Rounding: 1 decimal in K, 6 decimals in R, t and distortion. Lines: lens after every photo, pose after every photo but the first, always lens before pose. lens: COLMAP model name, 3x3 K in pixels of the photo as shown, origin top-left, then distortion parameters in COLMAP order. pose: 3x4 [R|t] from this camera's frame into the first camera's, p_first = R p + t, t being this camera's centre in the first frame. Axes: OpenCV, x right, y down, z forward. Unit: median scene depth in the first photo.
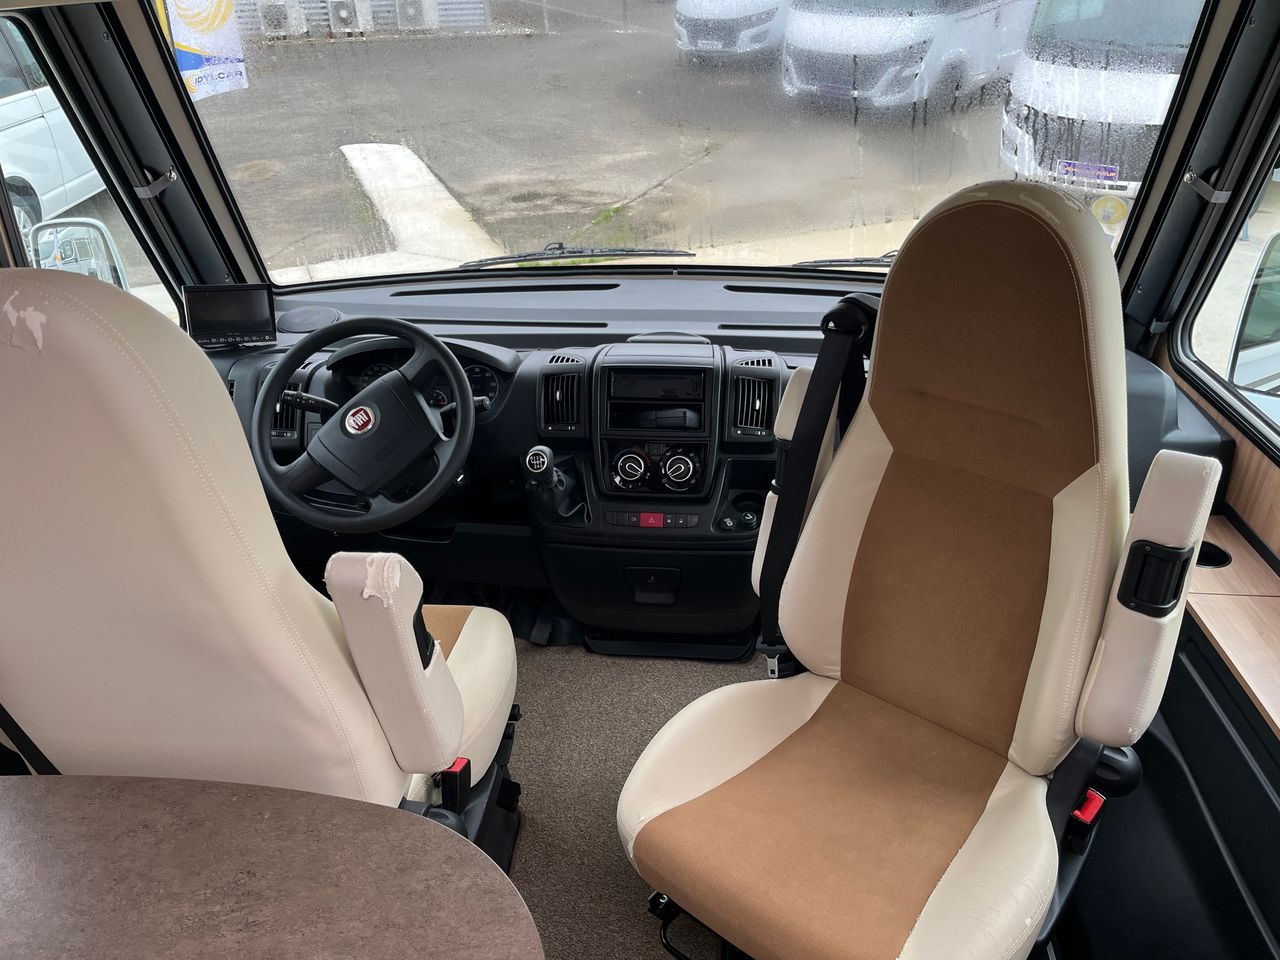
lens RADIAL K [[959.4, 0, 642.9], [0, 959.4, 494.8], [0, 0, 1]] dist [0.070529, -0.093267]
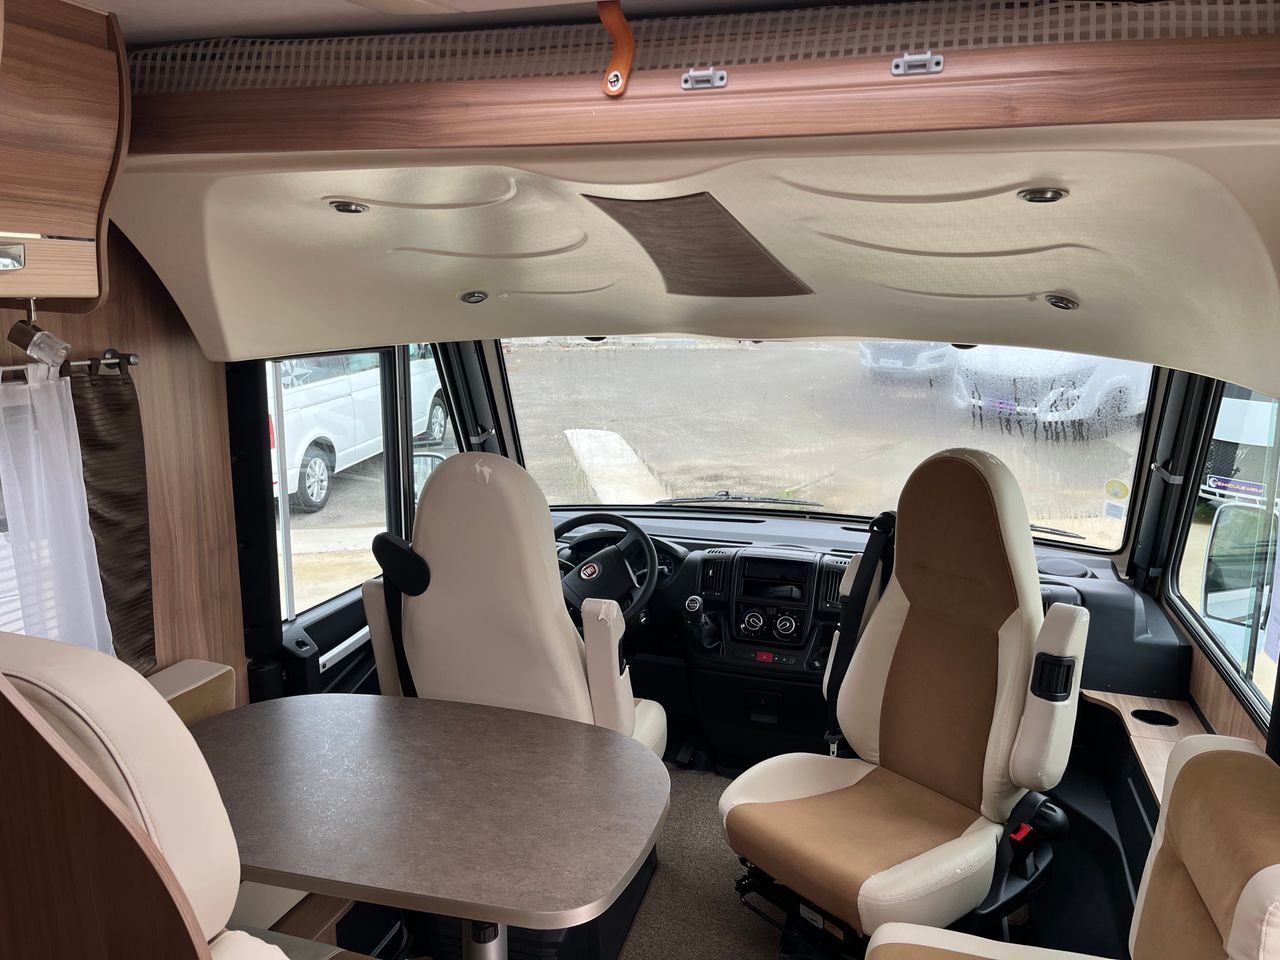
lens RADIAL K [[959.4, 0, 642.9], [0, 959.4, 494.8], [0, 0, 1]] dist [0.070529, -0.093267]
pose [[0.979796, 0.064709, -0.189243, 0.090359], [-0.116423, 0.953907, -0.276599, 0.220872], [0.162622, 0.293042, 0.942168, -0.521832]]
